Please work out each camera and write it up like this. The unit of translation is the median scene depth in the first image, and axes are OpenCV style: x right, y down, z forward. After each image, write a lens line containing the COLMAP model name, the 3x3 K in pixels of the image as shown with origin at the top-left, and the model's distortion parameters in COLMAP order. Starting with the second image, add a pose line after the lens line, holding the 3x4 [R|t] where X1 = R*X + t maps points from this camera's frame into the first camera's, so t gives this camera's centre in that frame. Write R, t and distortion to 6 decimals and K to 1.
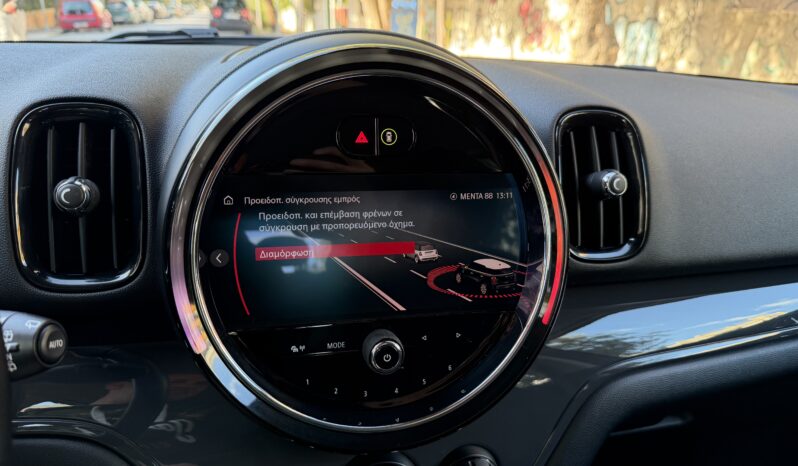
lens RADIAL K [[590.7, 0, 405.2], [0, 590.7, 239.0], [0, 0, 1]] dist [0.006216, -0.034363]
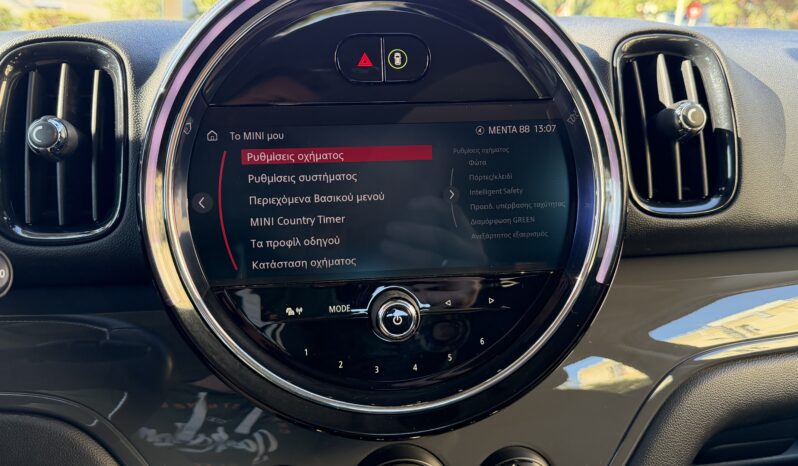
lens RADIAL K [[657.0, 0, 404.3], [0, 657.0, 231.7], [0, 0, 1]] dist [0.035228, -0.108669]
pose [[0.989445, -0.025620, -0.142628, 0.106265], [0.013841, 0.996455, -0.082978, 0.146945], [0.144248, 0.080128, 0.986292, 0.086518]]
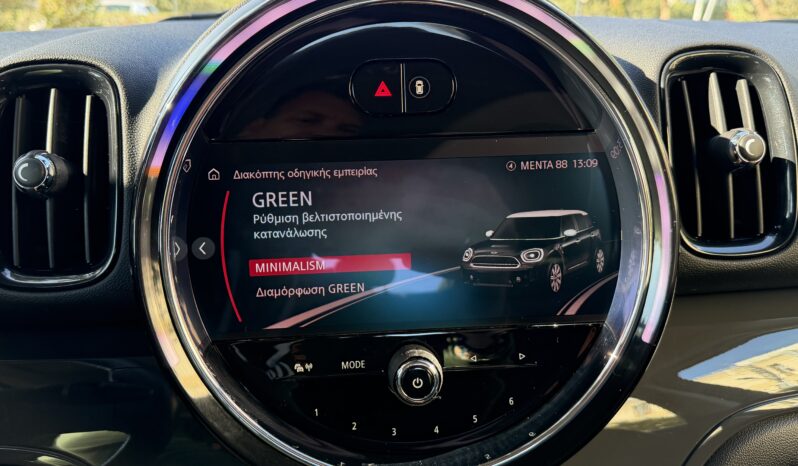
lens RADIAL K [[657.0, 0, 393.5], [0, 657.0, 233.6], [0, 0, 1]] dist [0.035228, -0.108669]
pose [[0.983893, -0.012543, -0.178319, 0.083864], [0.004718, 0.999010, -0.044236, 0.048755], [0.178697, 0.042682, 0.982978, 0.170140]]
